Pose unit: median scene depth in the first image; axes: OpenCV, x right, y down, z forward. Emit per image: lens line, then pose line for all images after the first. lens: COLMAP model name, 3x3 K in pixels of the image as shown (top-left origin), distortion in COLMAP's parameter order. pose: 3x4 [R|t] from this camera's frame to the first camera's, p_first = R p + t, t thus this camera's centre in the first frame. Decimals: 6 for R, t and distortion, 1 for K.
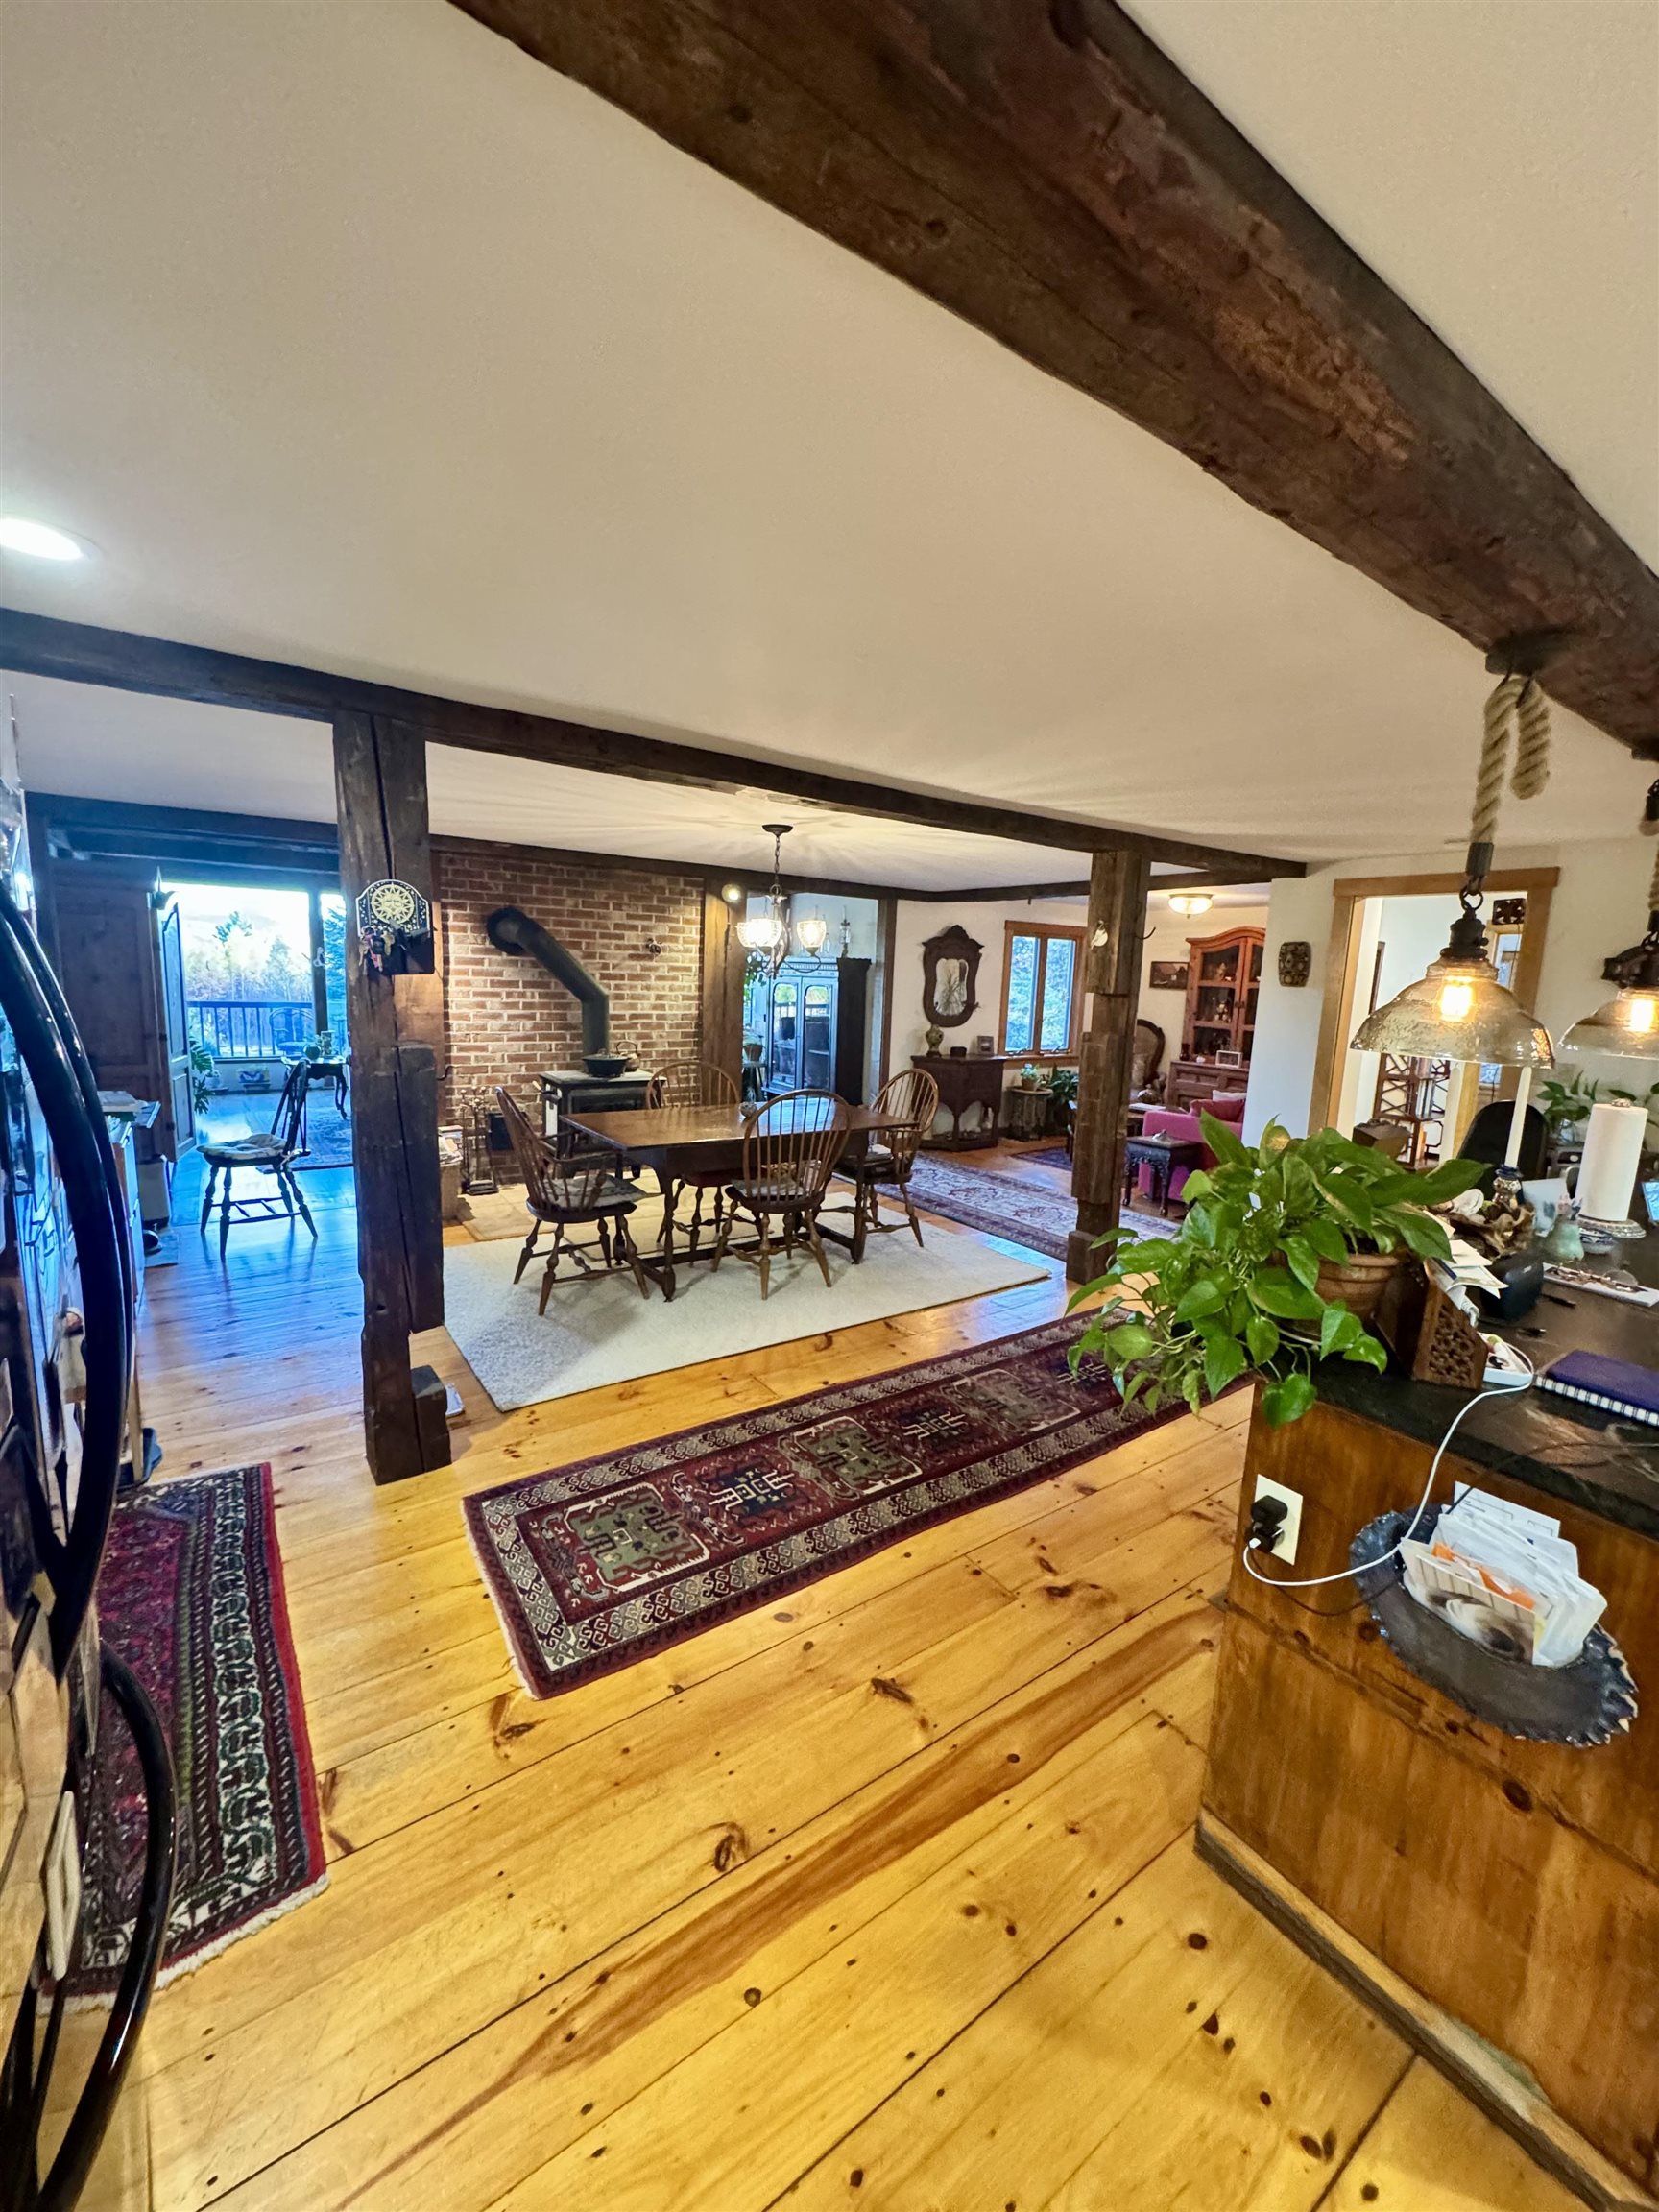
lens RADIAL K [[879.9, 0, 829.5], [0, 879.9, 1106.0], [0, 0, 1]] dist [-0.004141, 0.000416]
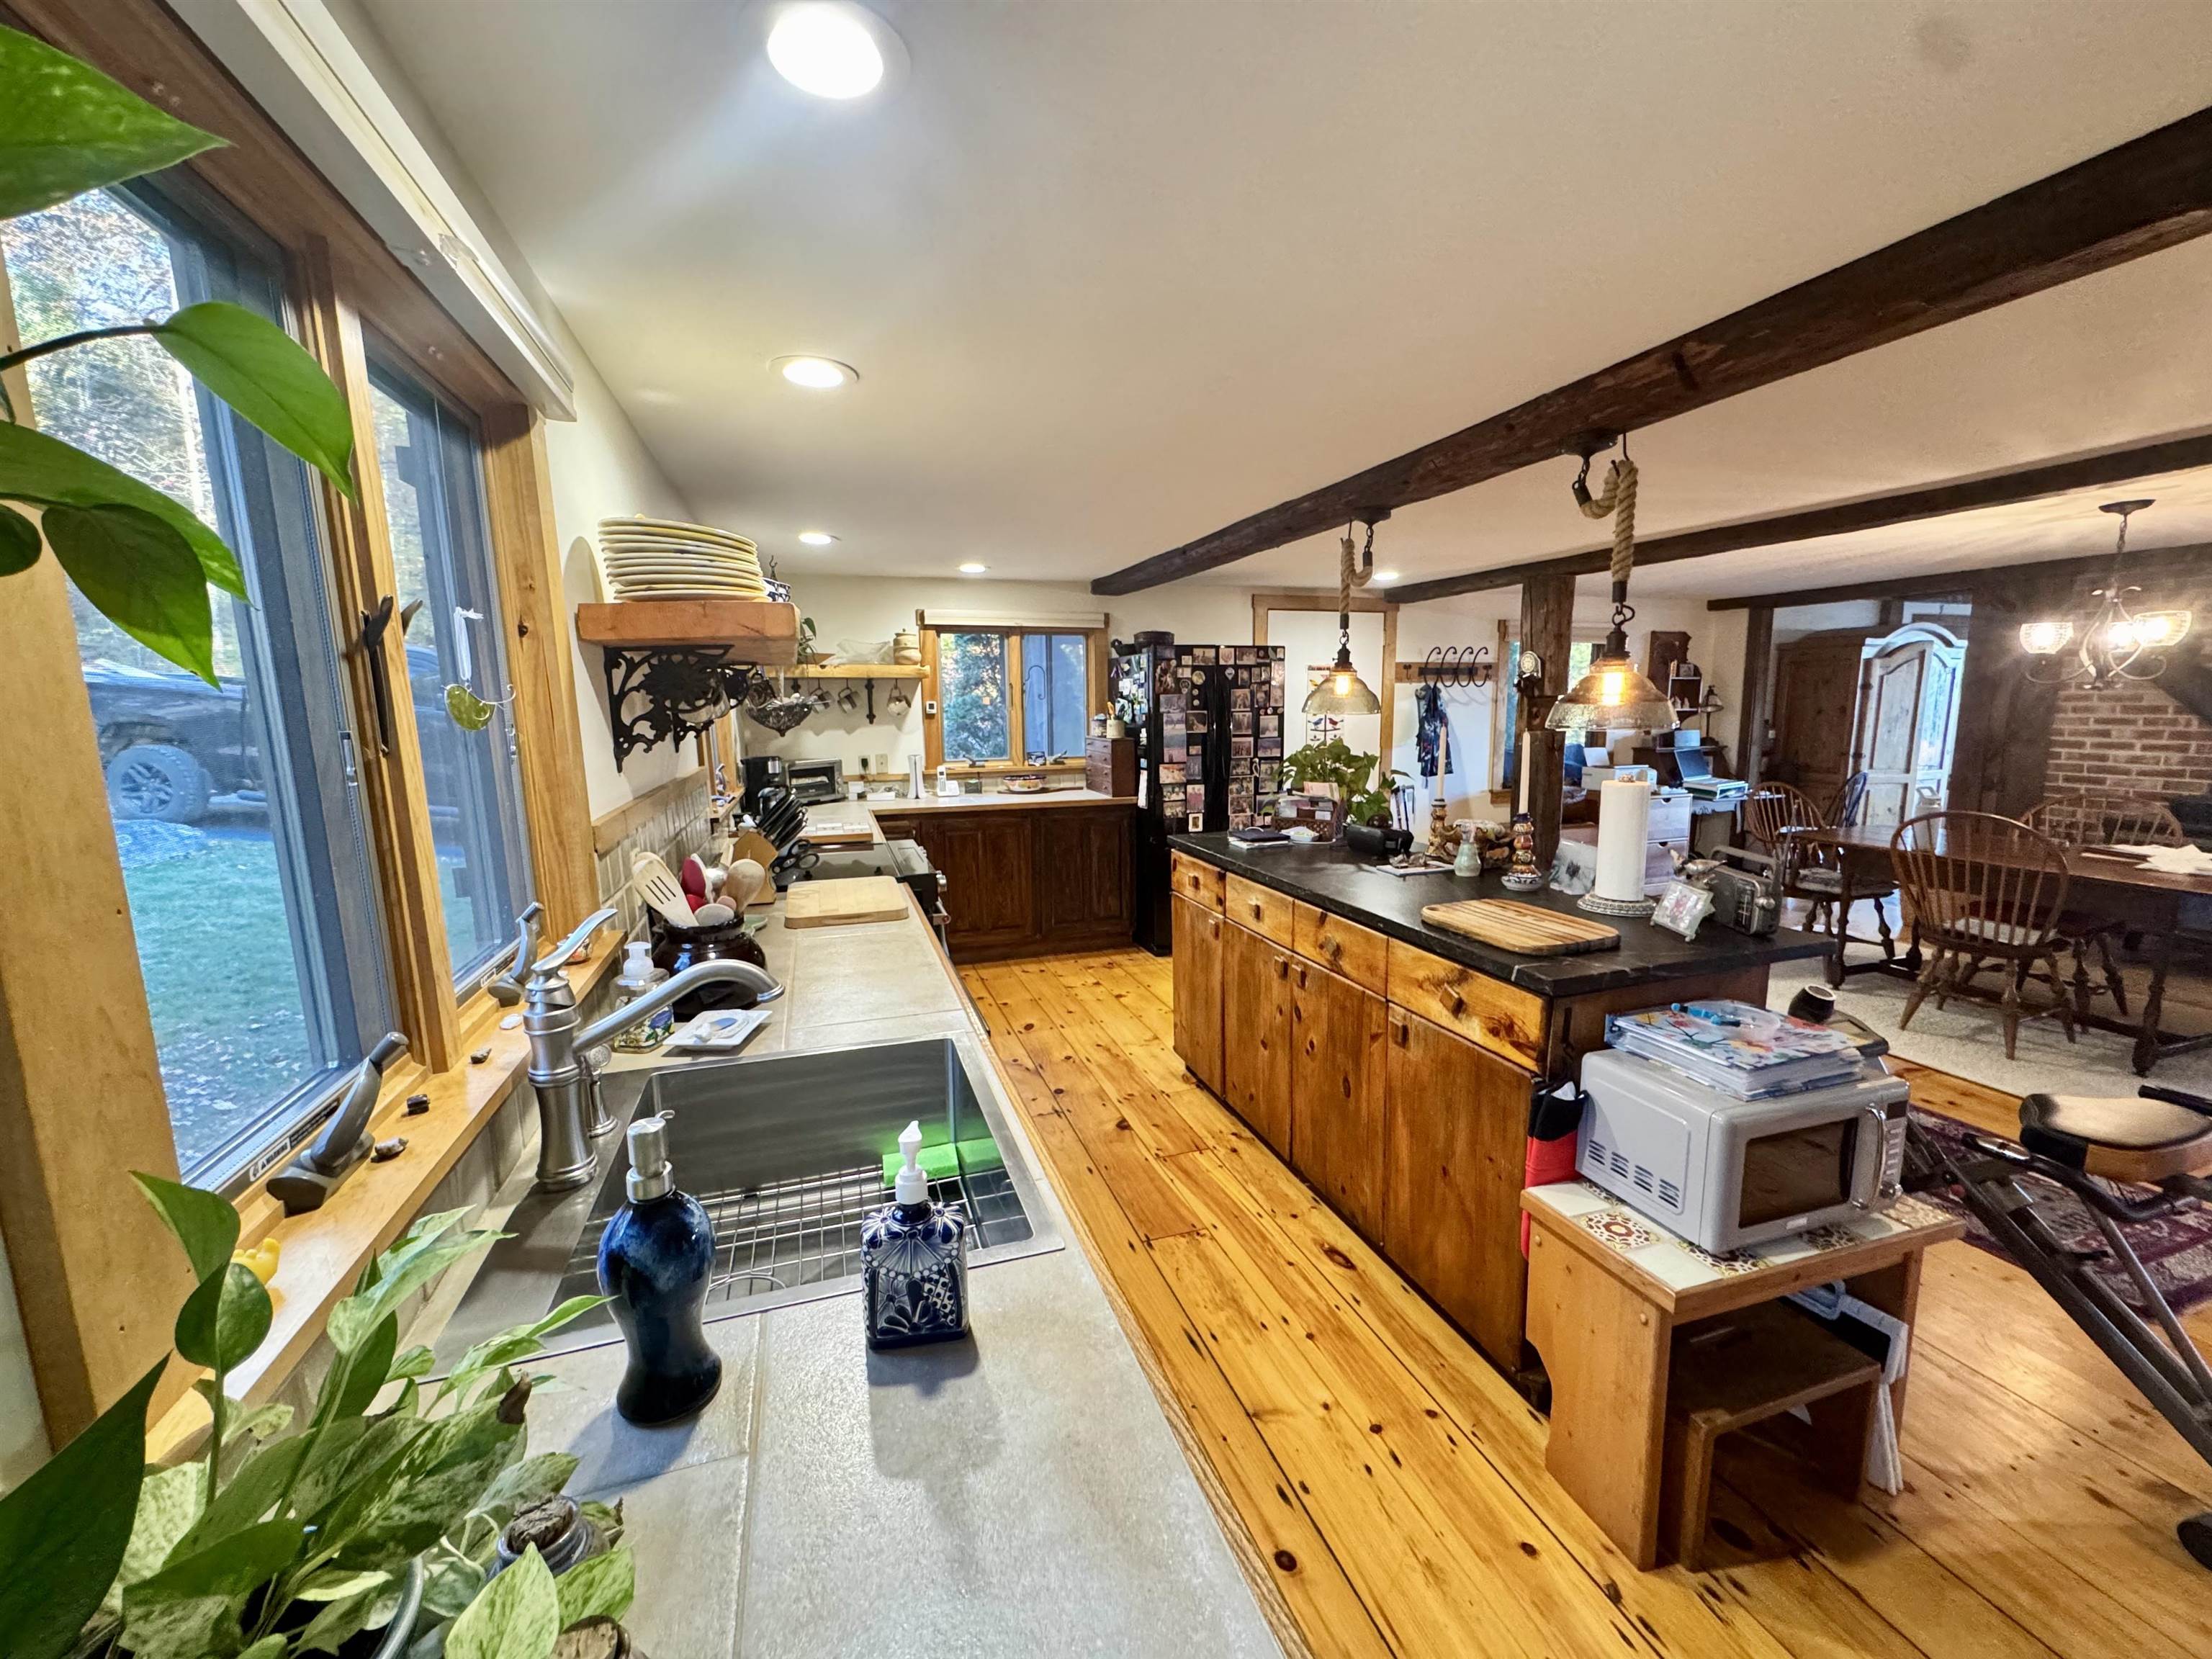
lens RADIAL K [[880.3, 0, 1106.0], [0, 880.3, 829.5], [0, 0, 1]] dist [-0.000162, 0.000041]
pose [[-0.292011, 0.100919, -0.951076, 2.472069], [-0.145502, 0.978155, 0.148466, -0.007164], [0.945283, 0.181737, -0.270948, 0.910989]]
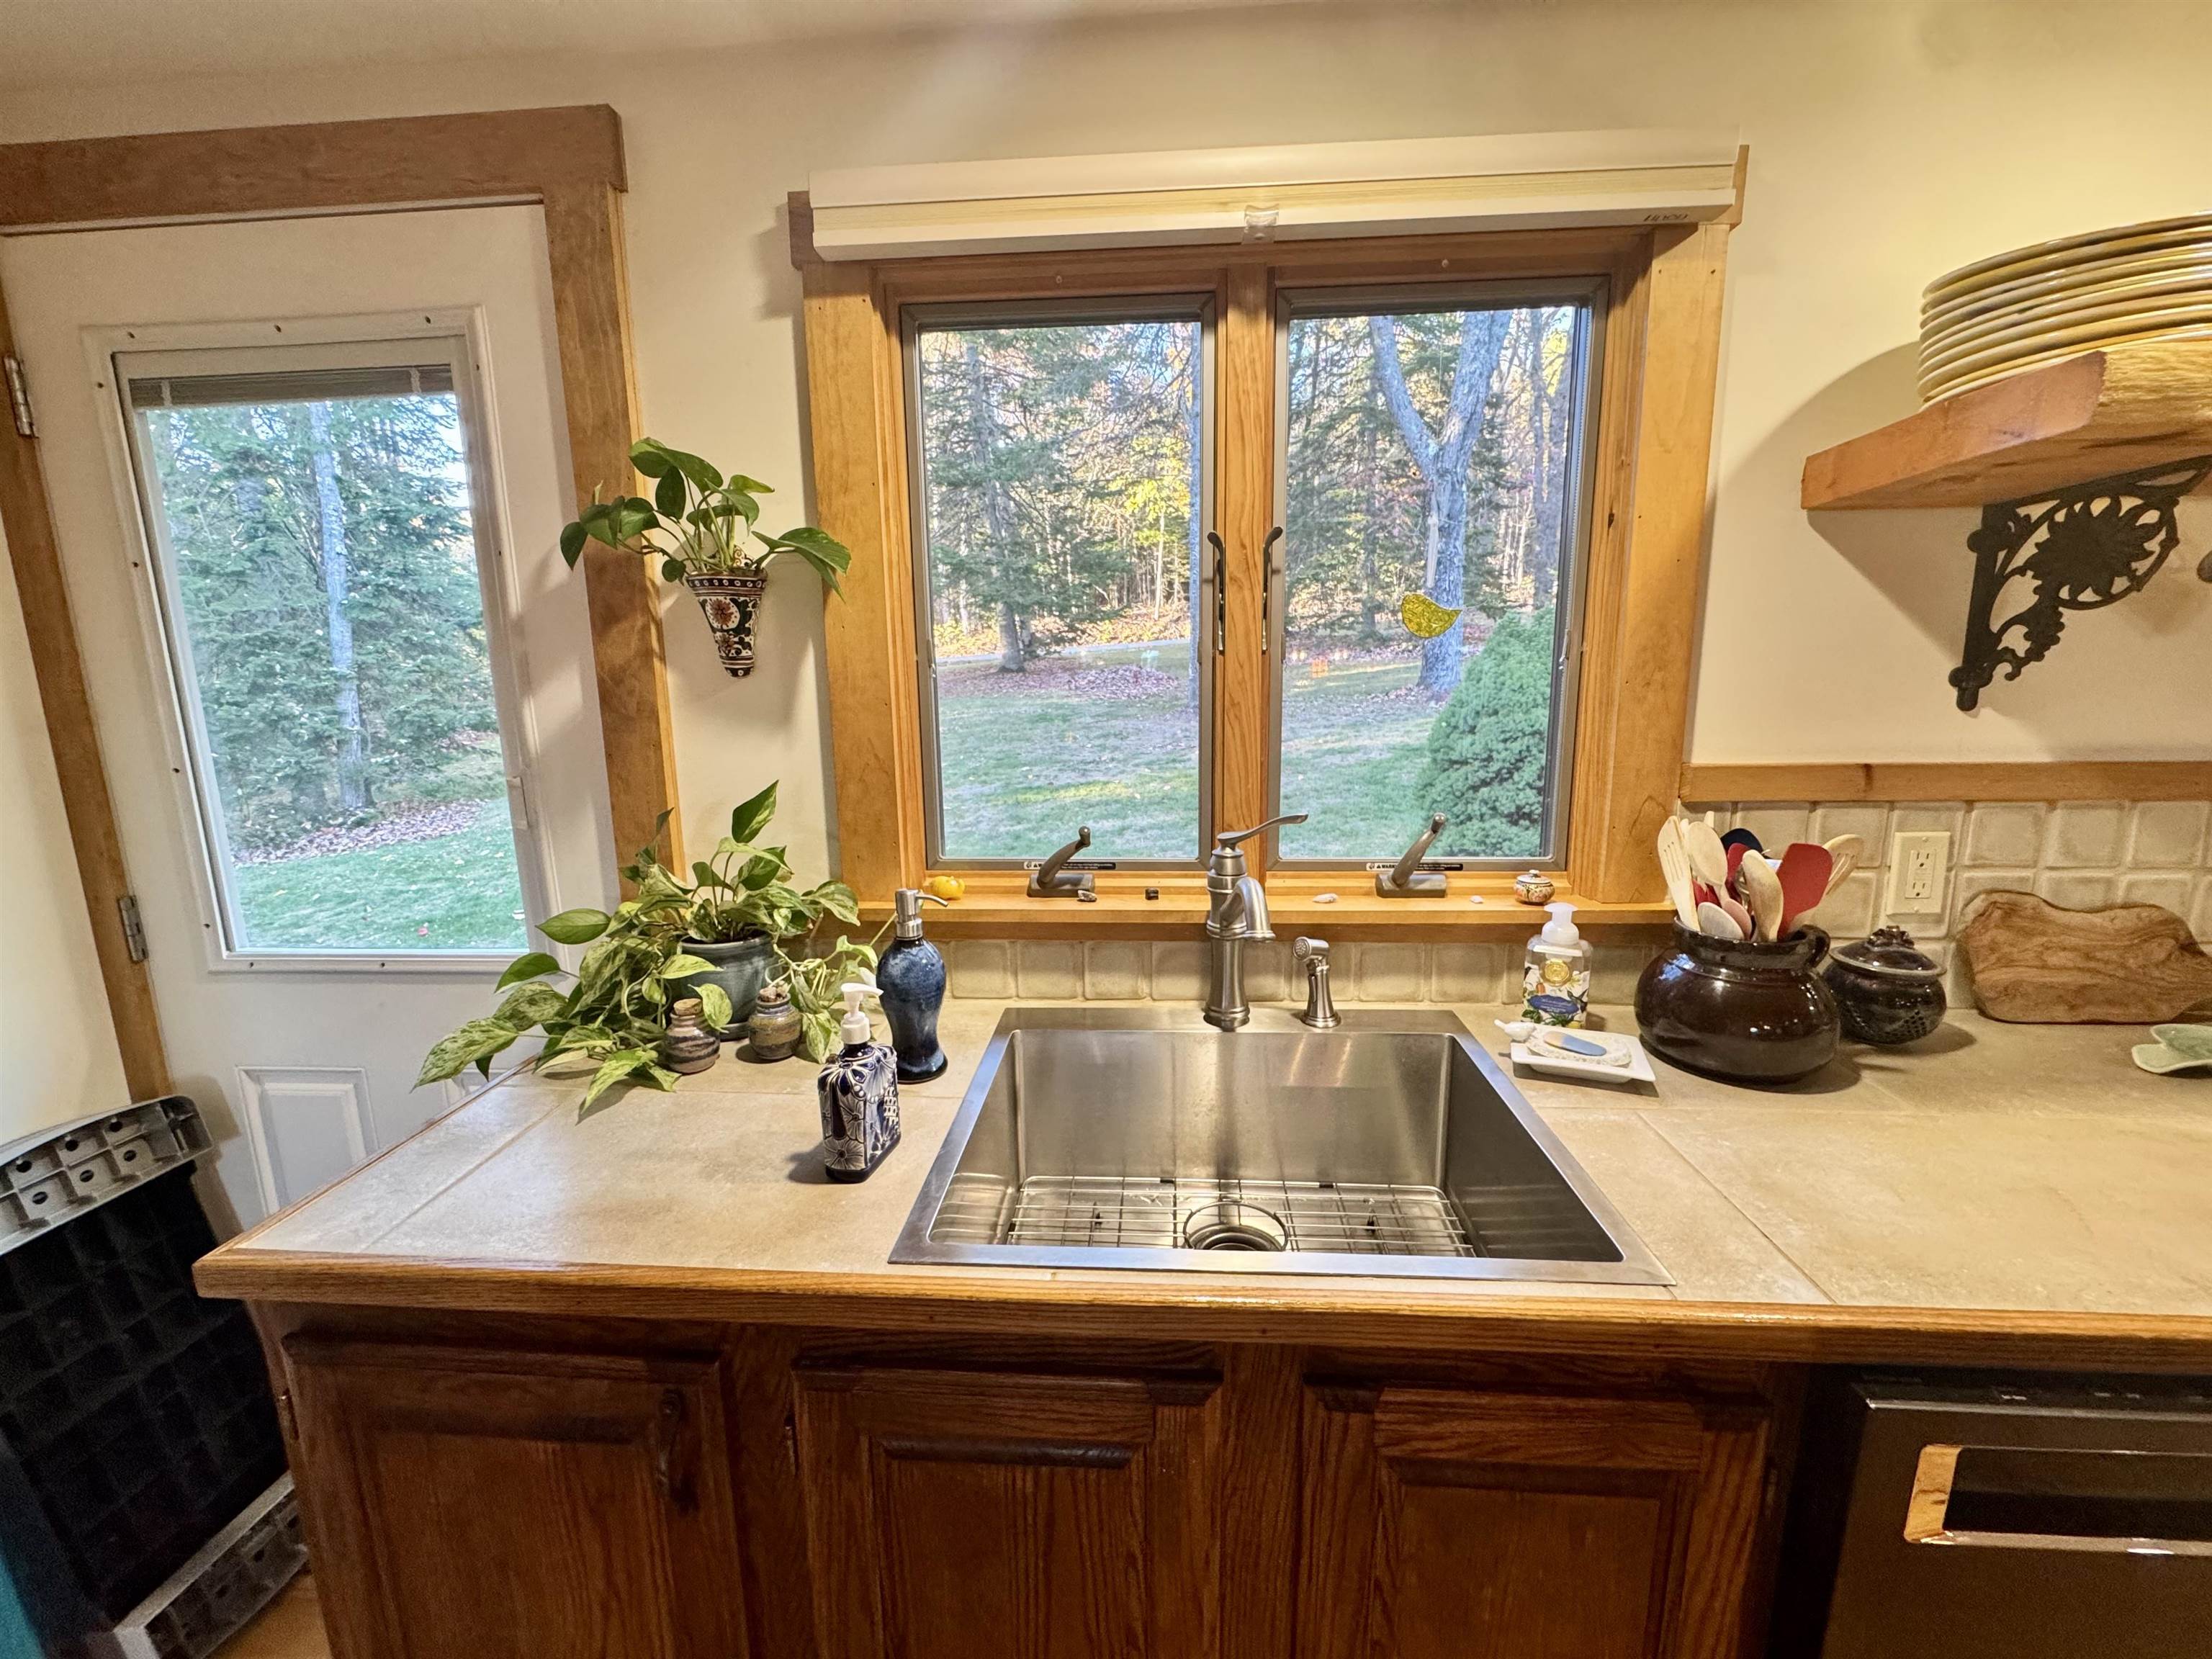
lens RADIAL K [[879.9, 0, 1106.0], [0, 879.9, 829.5], [0, 0, 1]] dist [-0.004141, 0.000416]
pose [[-0.776054, -0.141893, 0.614497, 1.706310], [0.080207, 0.944244, 0.319329, -0.010271], [-0.625546, 0.297103, -0.721403, 0.969140]]
